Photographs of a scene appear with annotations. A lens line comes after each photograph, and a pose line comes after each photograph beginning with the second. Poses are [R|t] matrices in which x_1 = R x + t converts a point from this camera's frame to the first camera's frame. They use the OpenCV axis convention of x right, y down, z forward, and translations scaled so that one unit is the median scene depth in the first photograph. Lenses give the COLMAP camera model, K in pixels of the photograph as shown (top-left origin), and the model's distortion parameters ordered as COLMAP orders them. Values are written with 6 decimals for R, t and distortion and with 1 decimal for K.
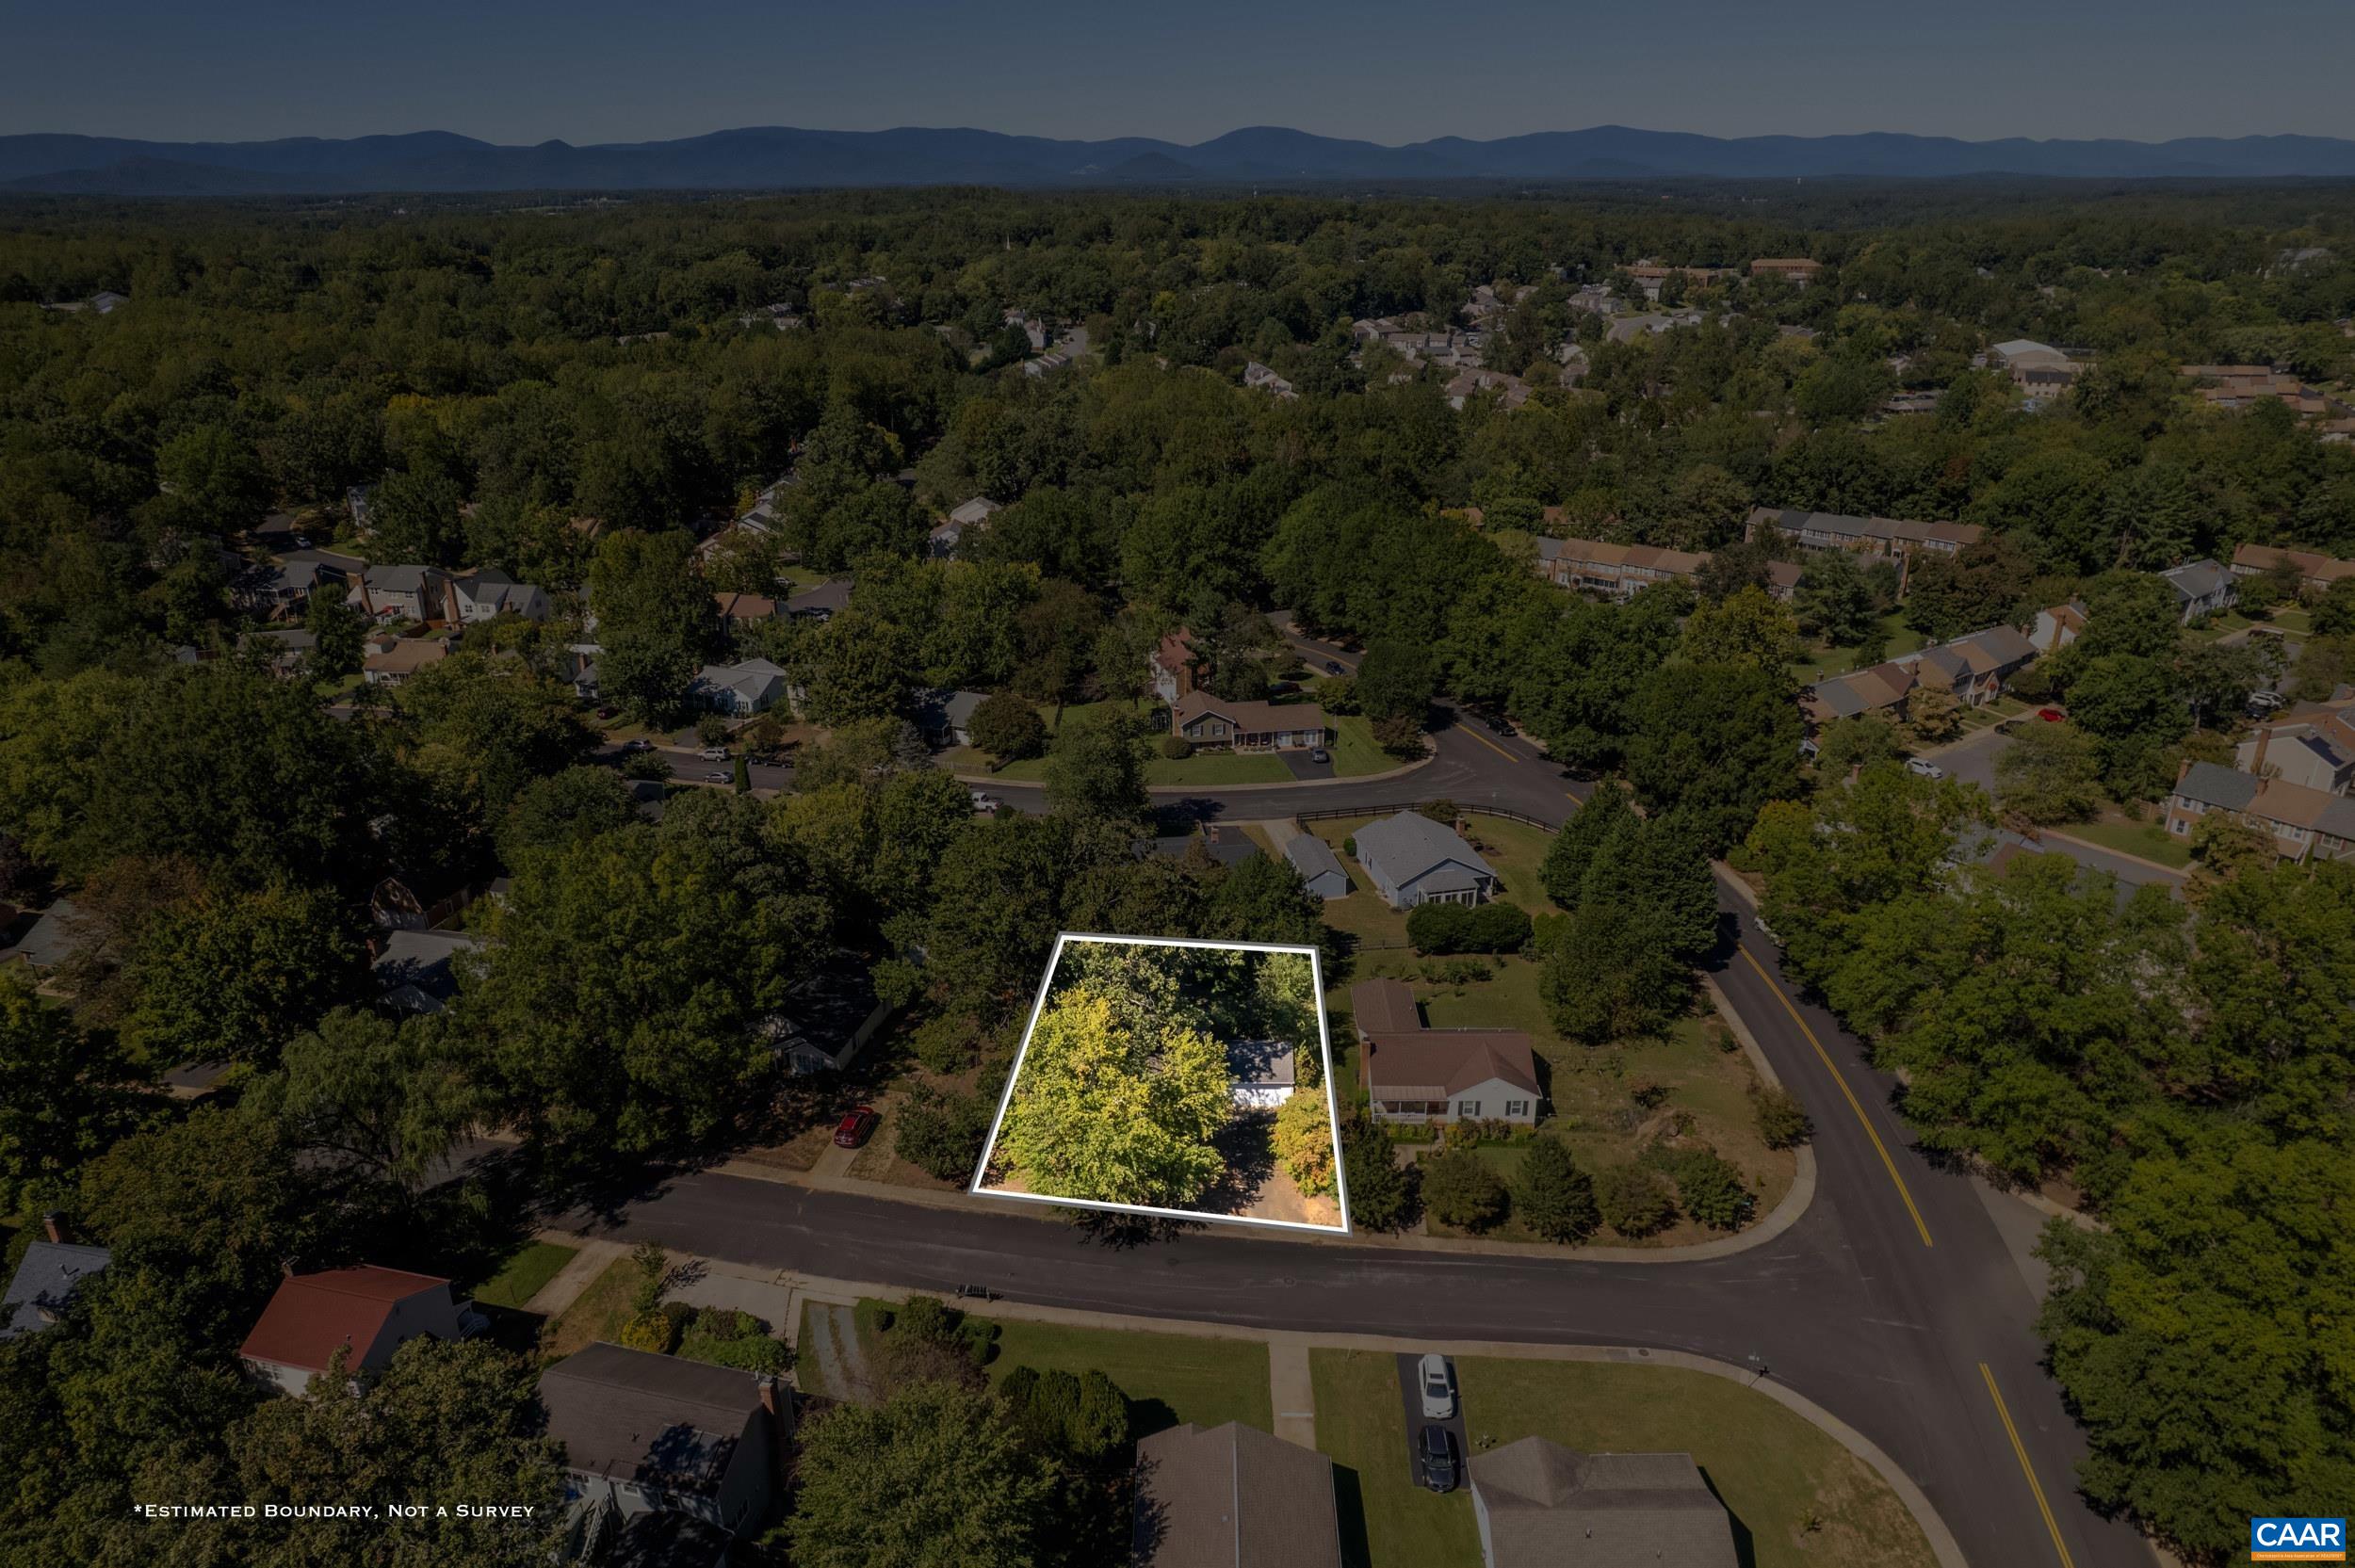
lens RADIAL K [[1510.8, 0, 1183.8], [0, 1510.8, 775.8], [0, 0, 1]] dist [-0.079214, 0.071375]
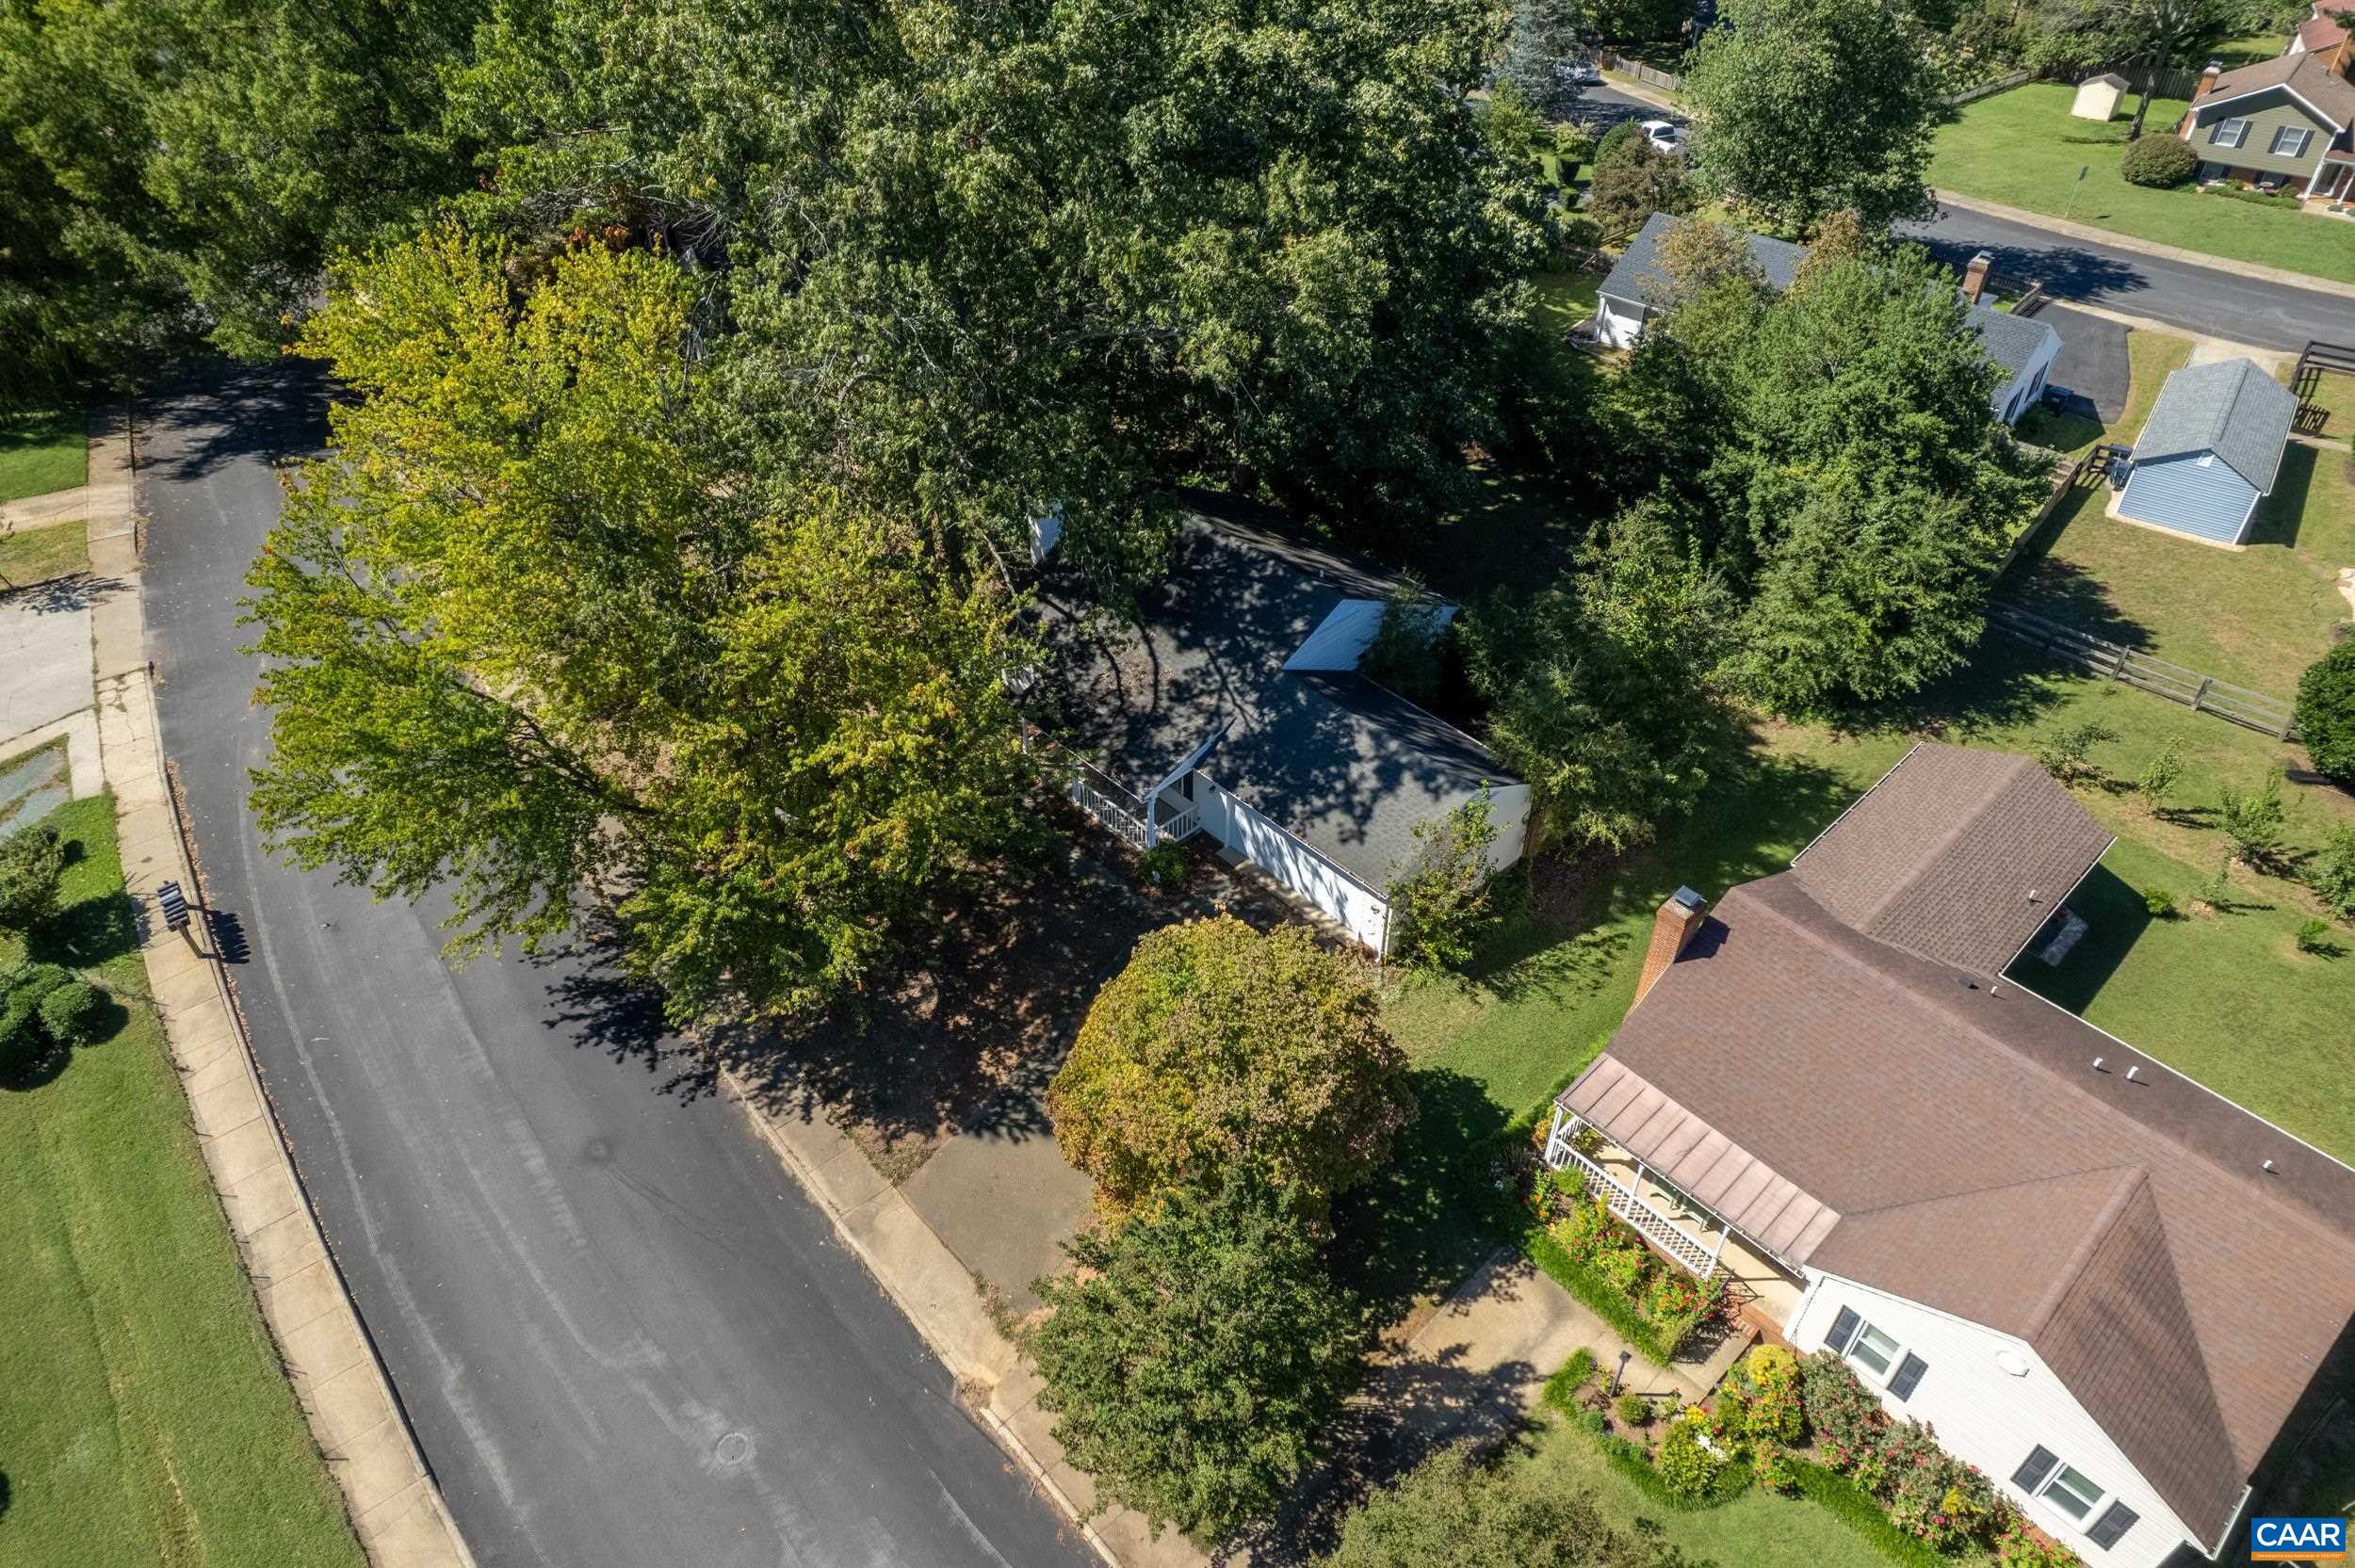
lens RADIAL K [[1510.8, 0, 1183.8], [0, 1510.8, 775.8], [0, 0, 1]] dist [-0.079214, 0.071375]
pose [[0.692931, 0.468370, -0.548157, 0.200255], [-0.274365, 0.874363, 0.400268, 0.073859], [0.666761, -0.126963, 0.734378, 0.759240]]
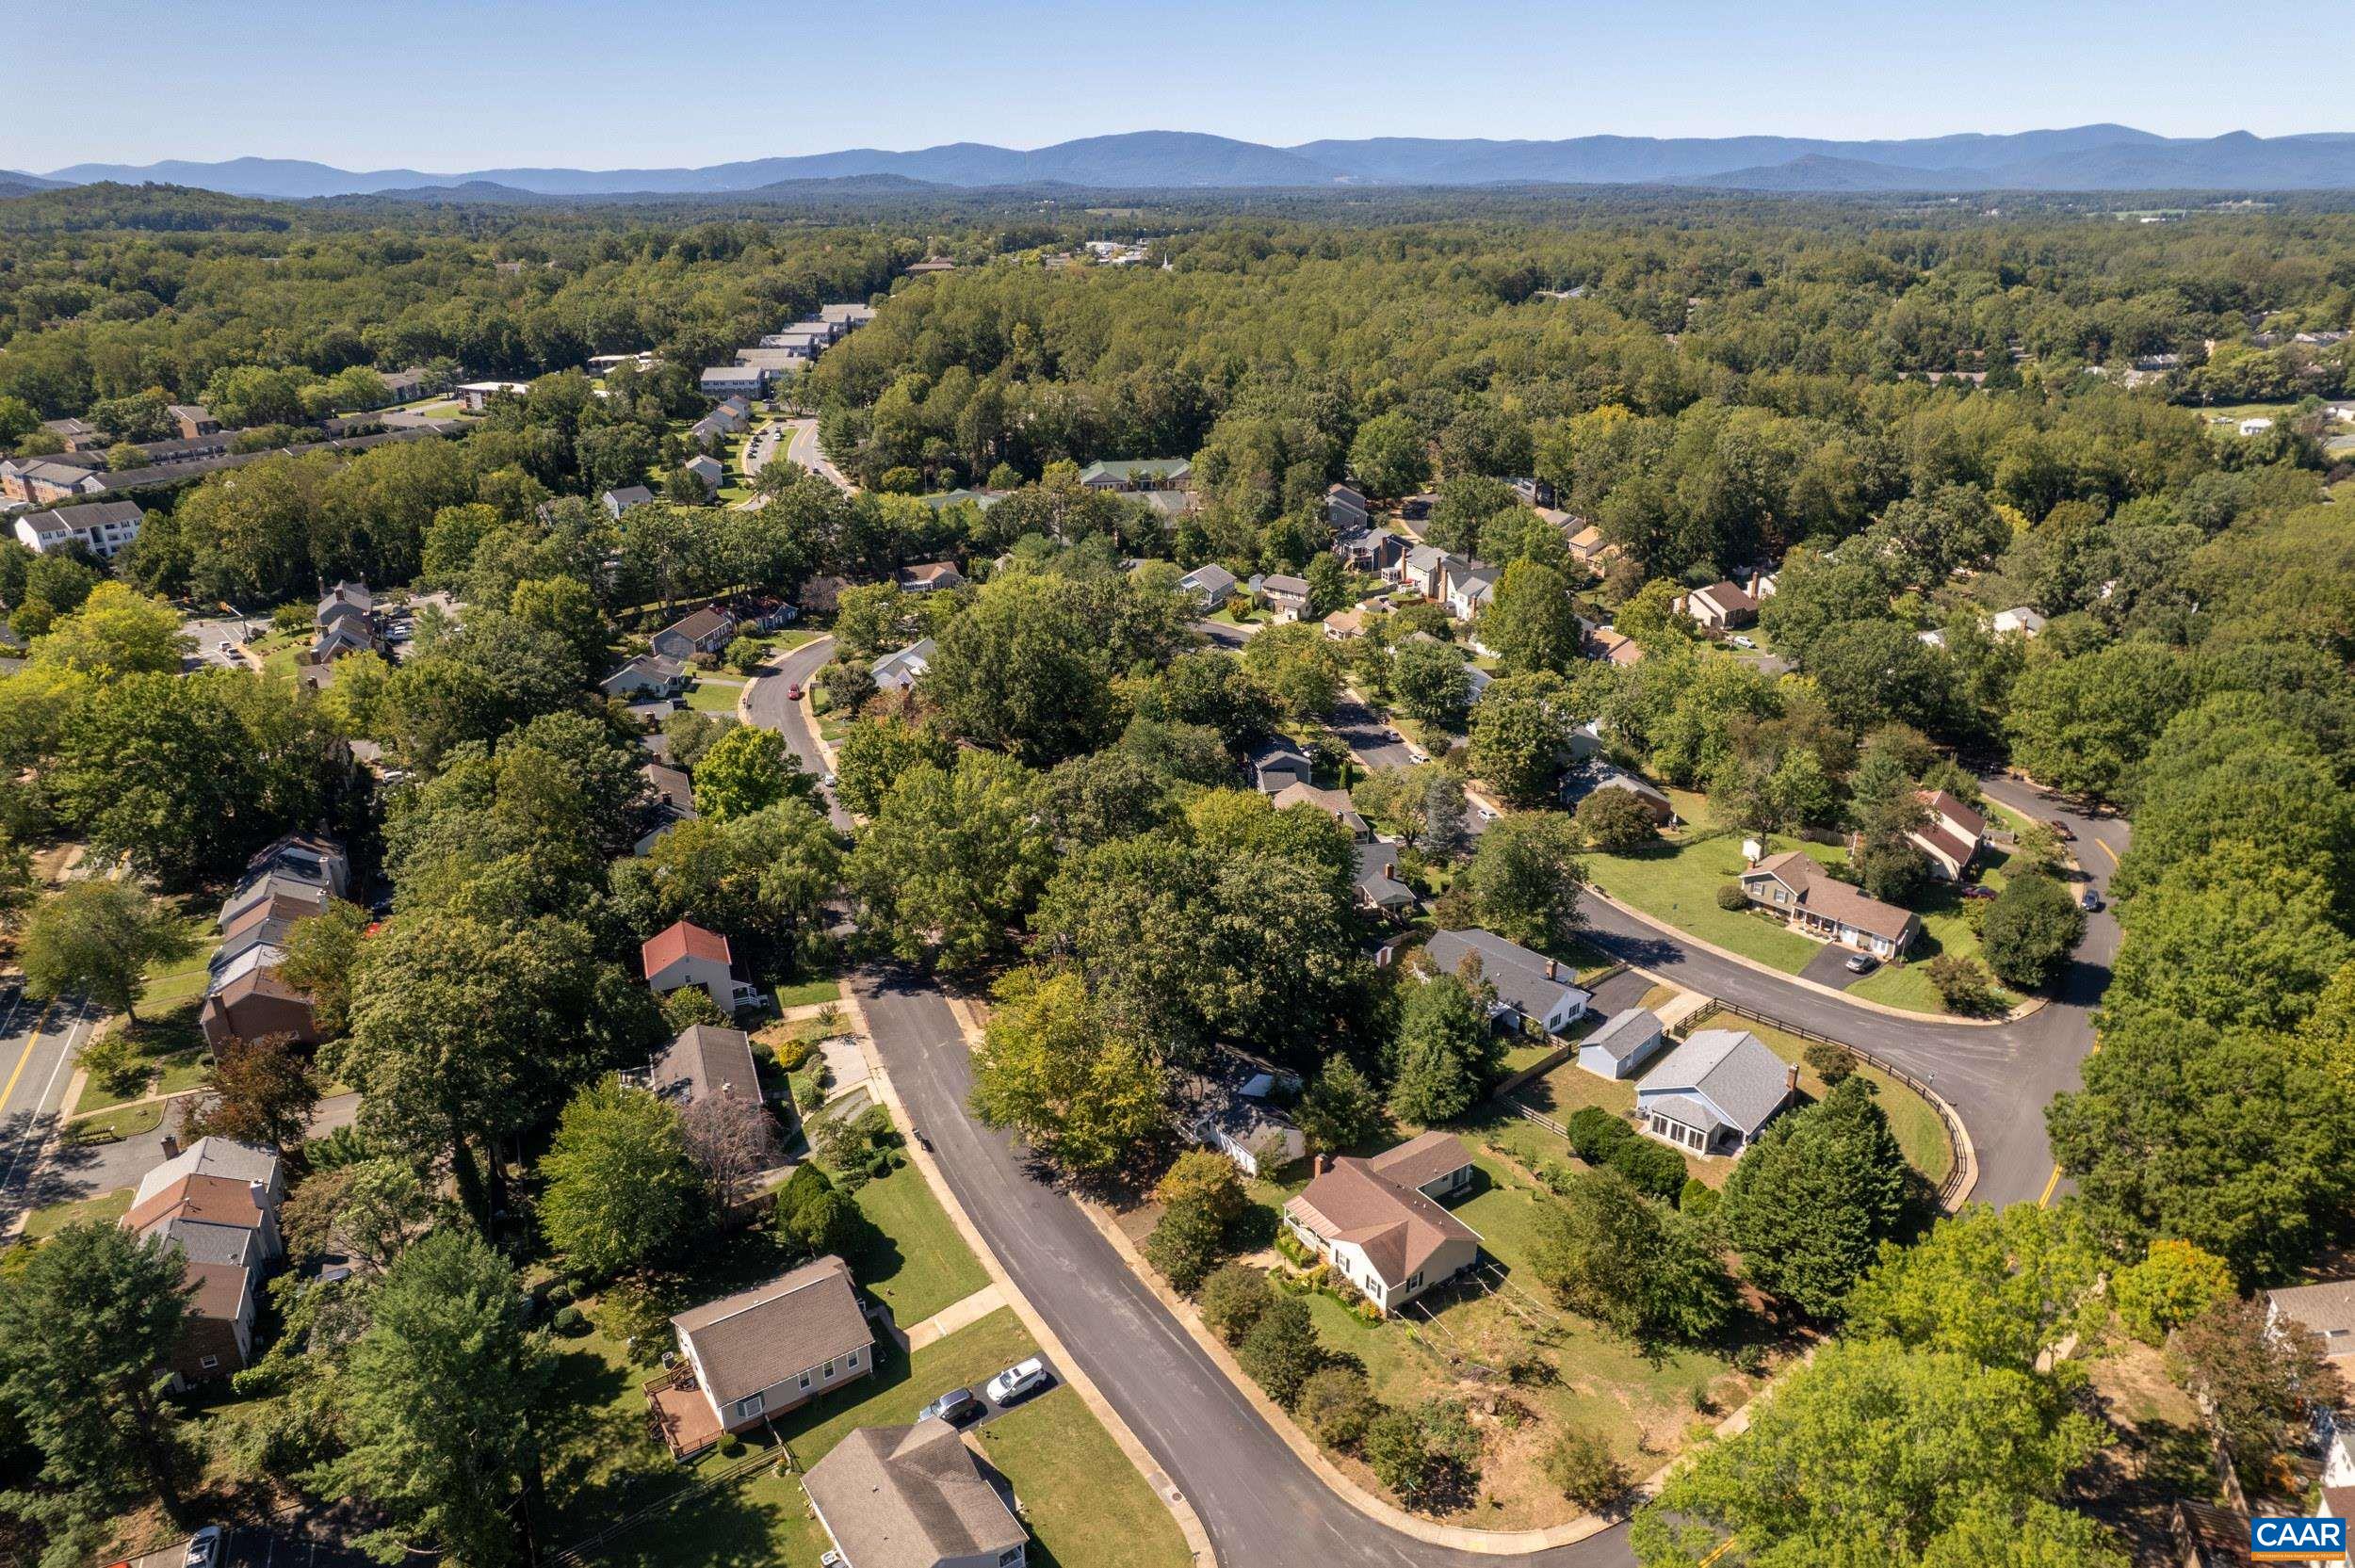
lens RADIAL K [[1510.8, 0, 1183.8], [0, 1510.8, 775.8], [0, 0, 1]] dist [-0.079214, 0.071375]
pose [[0.577534, 0.305676, -0.756978, 0.796621], [-0.303385, 0.941209, 0.148604, -0.206887], [0.757900, 0.143832, 0.636318, 0.222281]]
